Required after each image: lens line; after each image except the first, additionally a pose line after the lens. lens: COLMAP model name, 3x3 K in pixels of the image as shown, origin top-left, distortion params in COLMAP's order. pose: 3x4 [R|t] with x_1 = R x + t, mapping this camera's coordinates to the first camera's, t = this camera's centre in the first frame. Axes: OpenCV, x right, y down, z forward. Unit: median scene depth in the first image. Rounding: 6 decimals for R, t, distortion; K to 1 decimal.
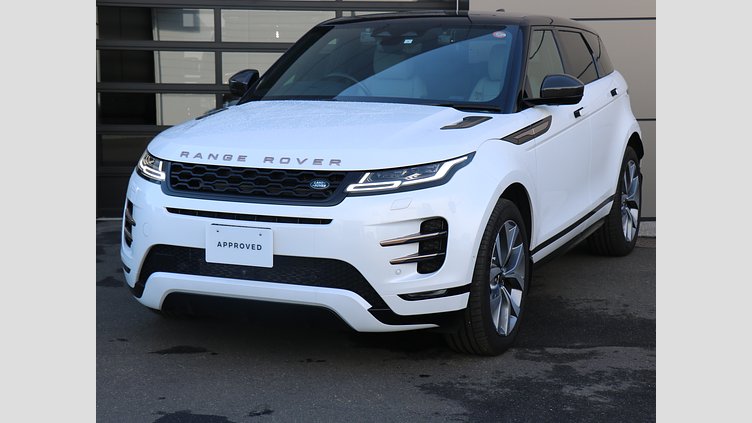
lens RADIAL K [[1272.9, 0, 376.0], [0, 1272.9, 211.5], [0, 0, 1]] dist [0.136433, 0.015251]
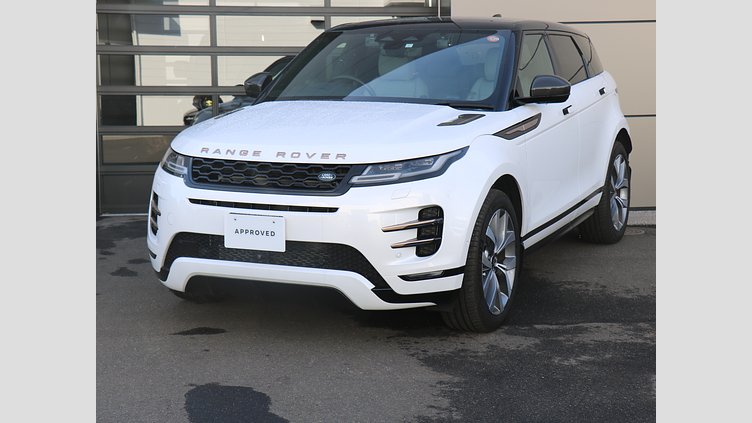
lens RADIAL K [[1272.9, 0, 376.0], [0, 1272.9, 211.5], [0, 0, 1]] dist [0.136433, 0.015251]
pose [[0.999905, -0.006239, -0.012255, 0.011134], [0.006235, 0.999980, -0.000366, 0.009357], [0.012258, 0.000290, 0.999925, -0.100191]]
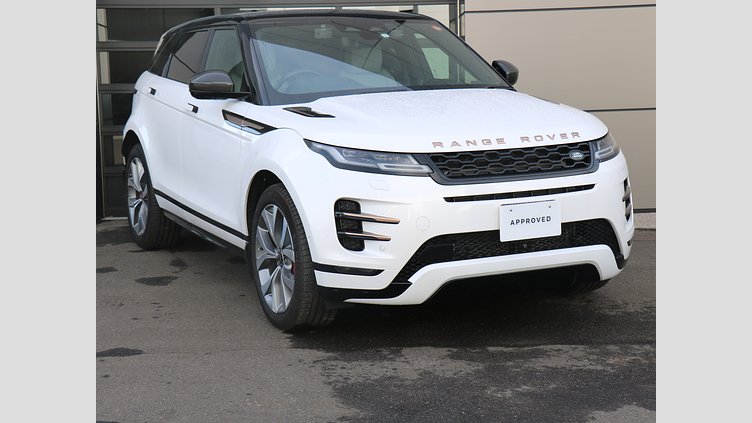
lens RADIAL K [[1272.9, 0, 376.0], [0, 1272.9, 211.5], [0, 0, 1]] dist [0.136433, 0.015251]
pose [[0.646819, -0.127574, 0.751898, -0.953383], [0.138530, 0.989162, 0.048660, -0.048588], [-0.749957, 0.072686, 0.657481, 0.378324]]
